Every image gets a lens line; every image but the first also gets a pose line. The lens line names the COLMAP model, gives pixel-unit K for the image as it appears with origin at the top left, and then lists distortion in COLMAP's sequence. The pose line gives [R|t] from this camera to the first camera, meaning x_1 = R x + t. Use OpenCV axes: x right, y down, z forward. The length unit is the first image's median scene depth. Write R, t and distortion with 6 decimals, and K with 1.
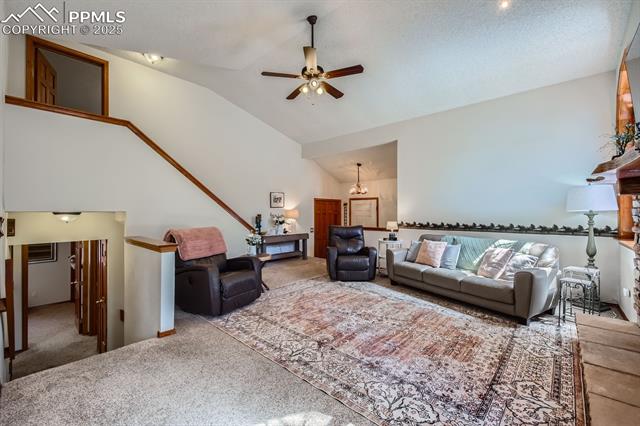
lens RADIAL K [[271.1, 0, 324.1], [0, 271.1, 212.1], [0, 0, 1]] dist [-0.000173, -0.000506]
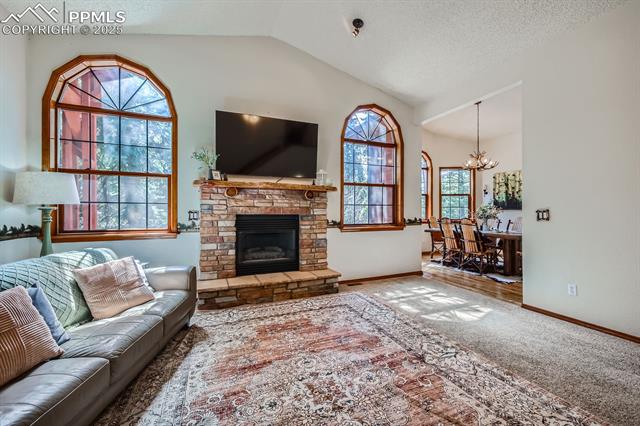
lens RADIAL K [[271.1, 0, 324.1], [0, 271.1, 212.1], [0, 0, 1]] dist [-0.000173, -0.000506]
pose [[-0.907709, 0.001259, 0.419599, -0.097072], [0.003645, 0.999981, 0.004884, 0.024665], [-0.419585, 0.005963, -0.907696, 1.980280]]
